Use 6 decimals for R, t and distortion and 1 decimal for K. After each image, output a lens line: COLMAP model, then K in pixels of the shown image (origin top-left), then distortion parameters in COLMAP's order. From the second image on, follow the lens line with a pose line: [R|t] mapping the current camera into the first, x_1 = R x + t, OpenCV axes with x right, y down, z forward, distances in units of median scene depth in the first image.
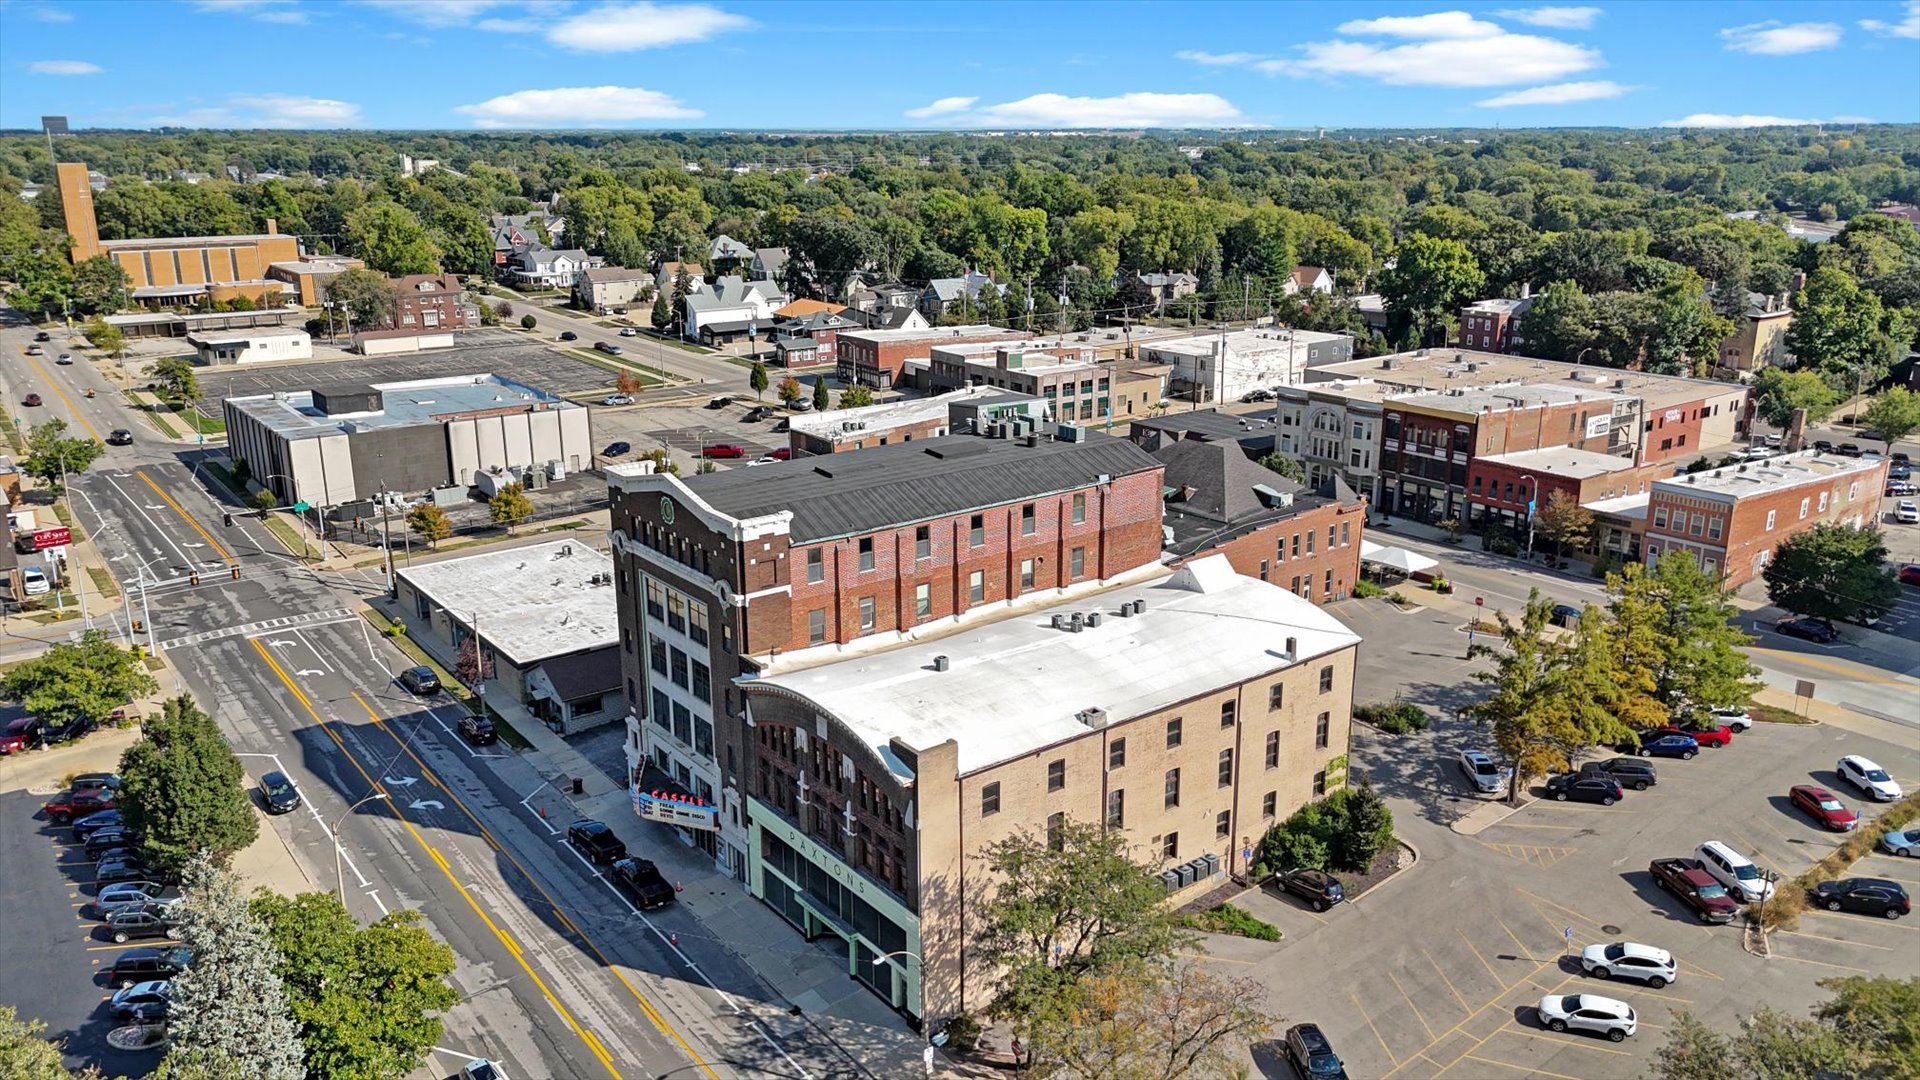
lens RADIAL K [[1405.7, 0, 970.8], [0, 1405.7, 539.4], [0, 0, 1]] dist [0.076534, -0.076451]
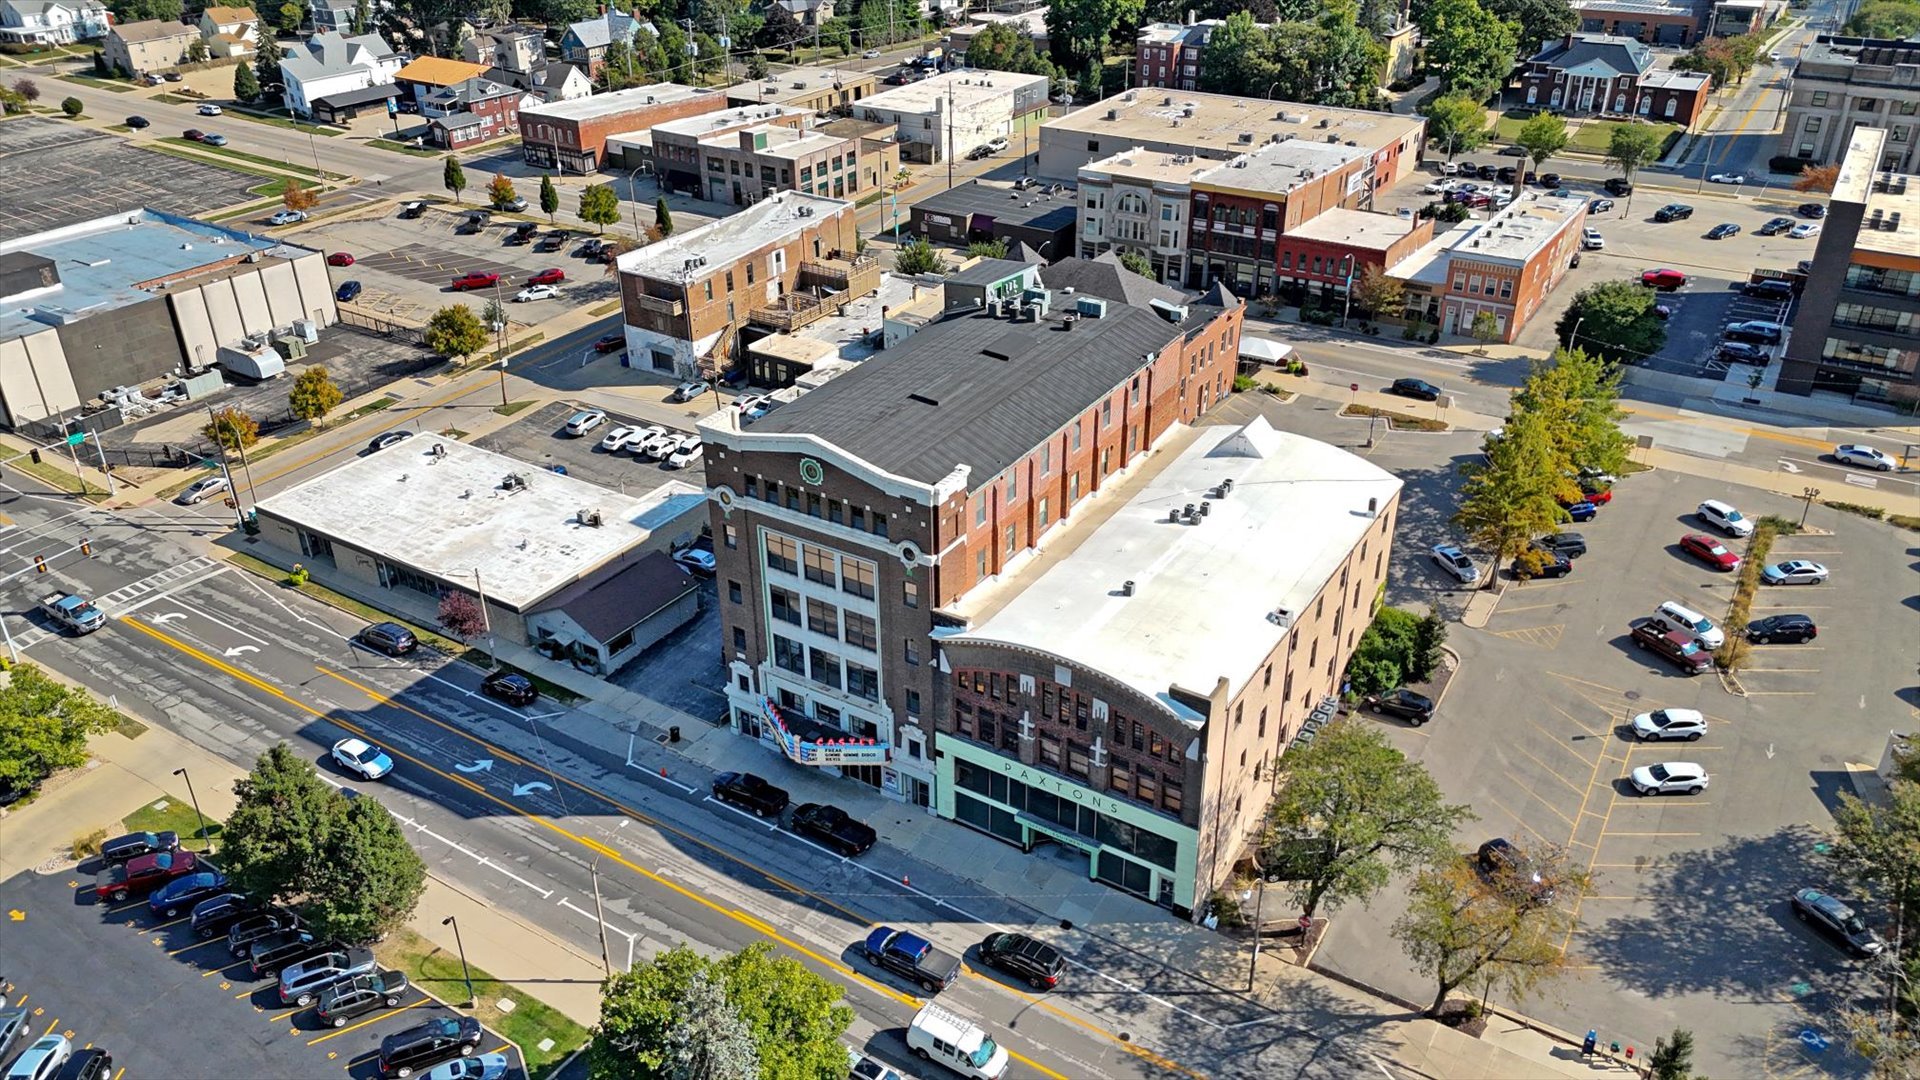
lens RADIAL K [[1405.7, 0, 969.5], [0, 1405.7, 531.0], [0, 0, 1]] dist [0.076534, -0.076451]
pose [[0.938340, -0.167655, 0.302341, -0.253032], [0.098969, 0.968208, 0.229737, -0.118139], [-0.331246, -0.185649, 0.925100, 0.036992]]
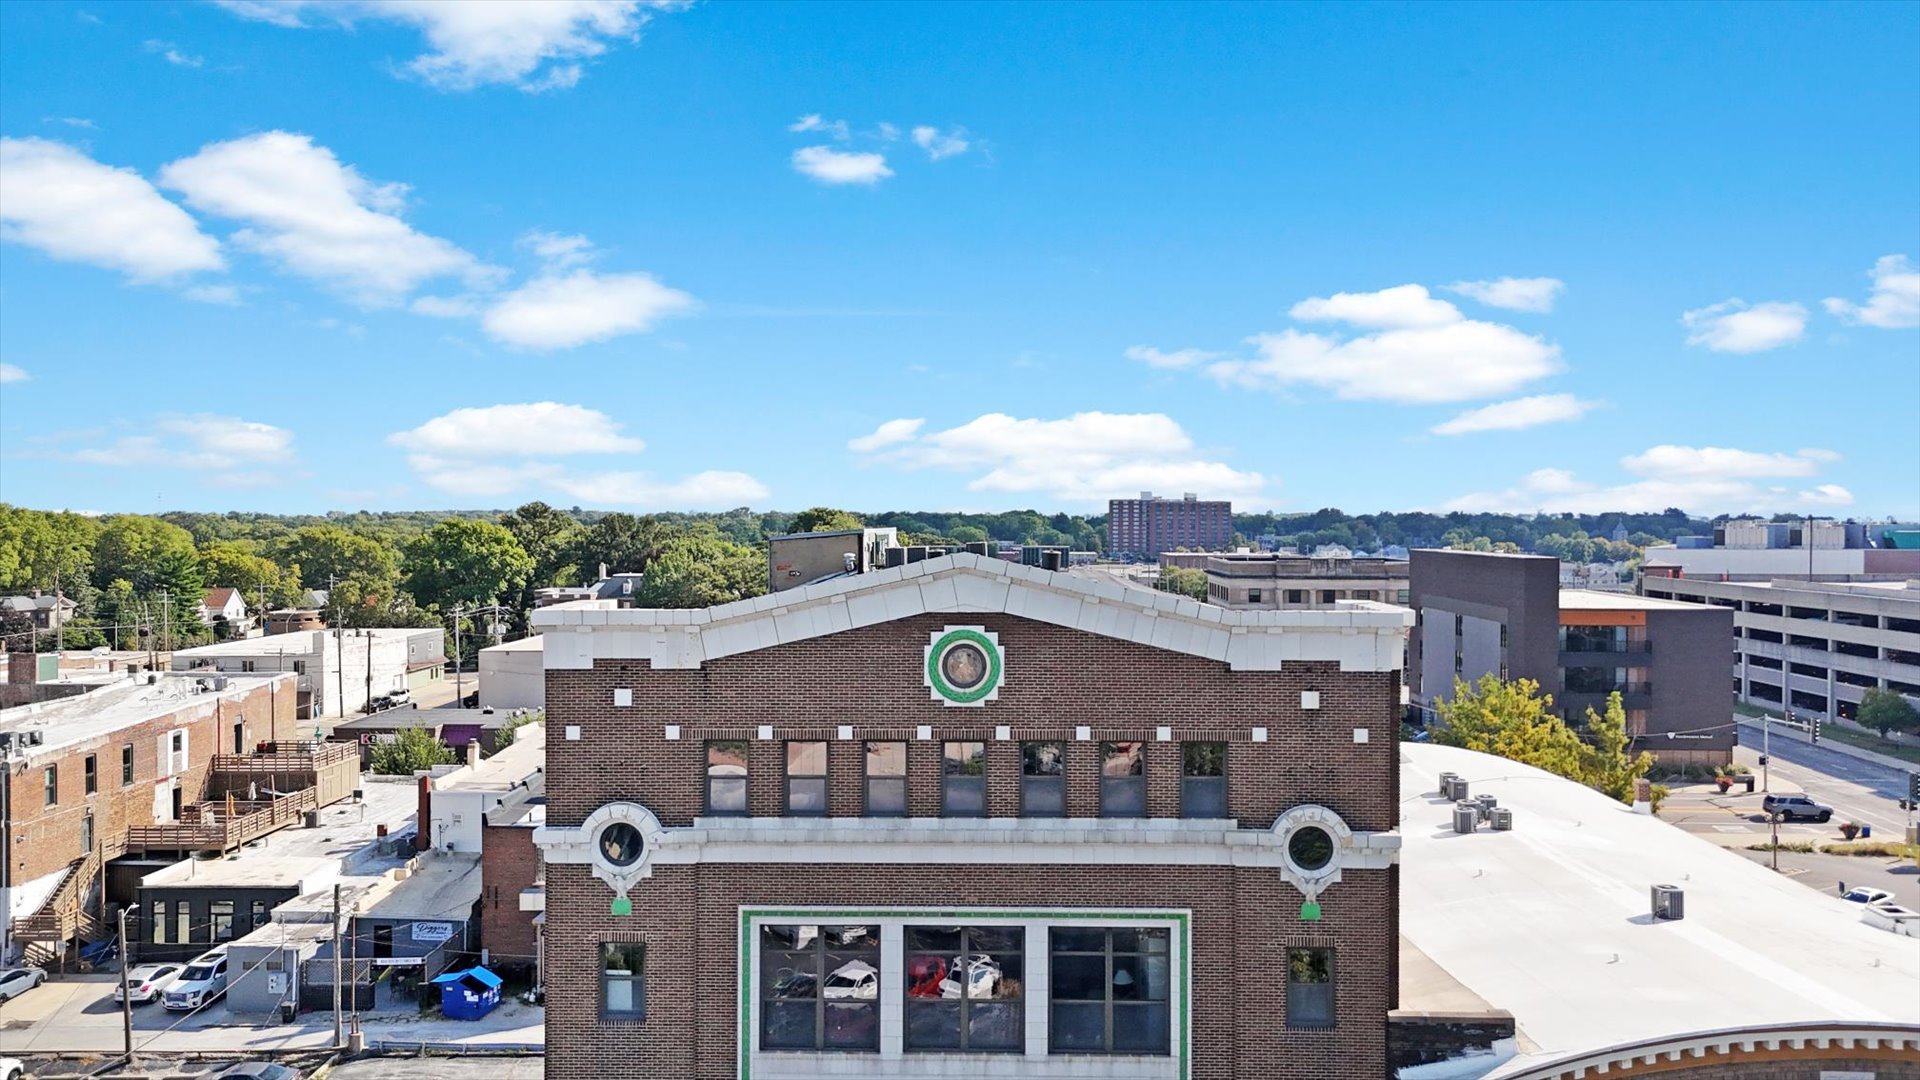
lens RADIAL K [[1405.7, 0, 967.6], [0, 1405.7, 540.2], [0, 0, 1]] dist [0.076534, -0.076451]
pose [[0.632904, -0.008054, 0.774189, -0.288331], [0.210839, 0.963947, -0.162334, 0.002773], [-0.744970, 0.265971, 0.611784, 0.484246]]
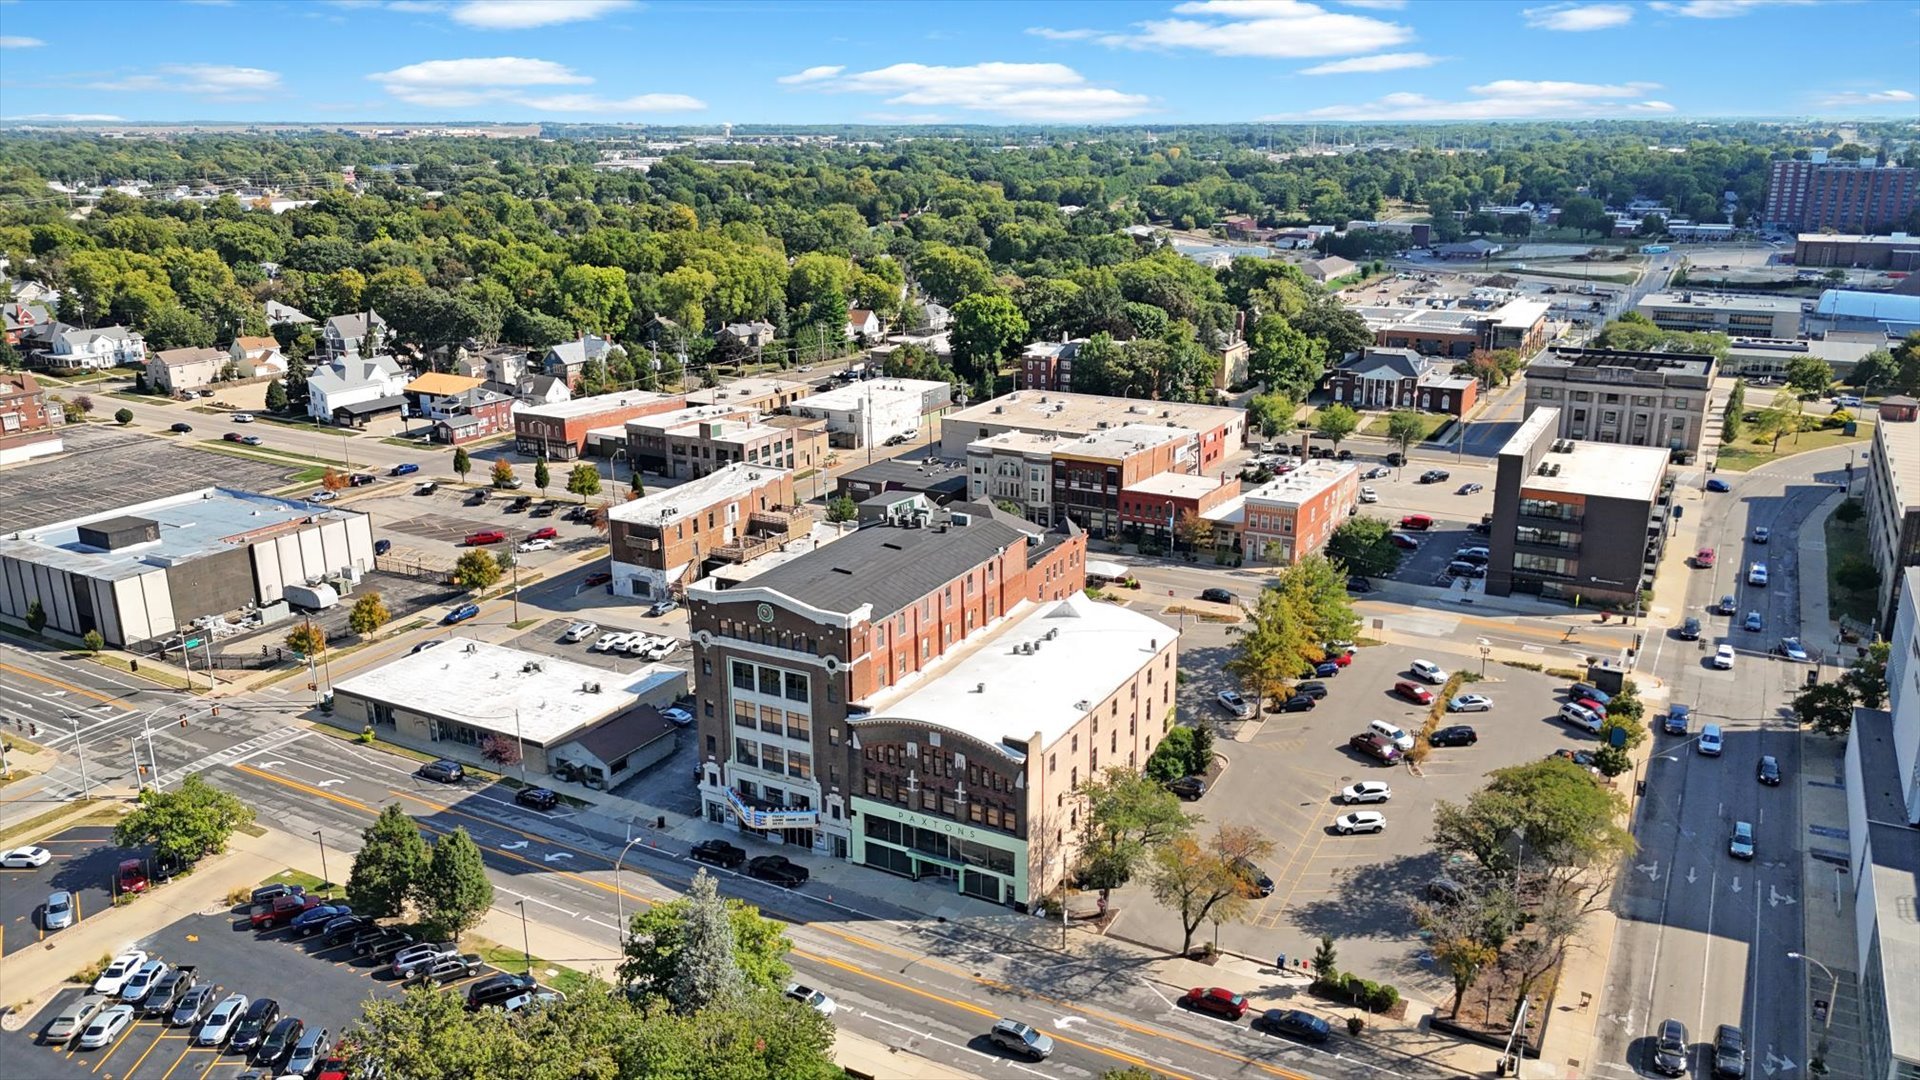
lens RADIAL K [[1405.7, 0, 967.5], [0, 1405.7, 517.2], [0, 0, 1]] dist [0.076534, -0.076451]
pose [[0.919722, -0.109215, 0.377072, -0.342984], [0.112872, 0.993531, 0.012458, -0.069246], [-0.375993, 0.031103, 0.926100, -0.258244]]
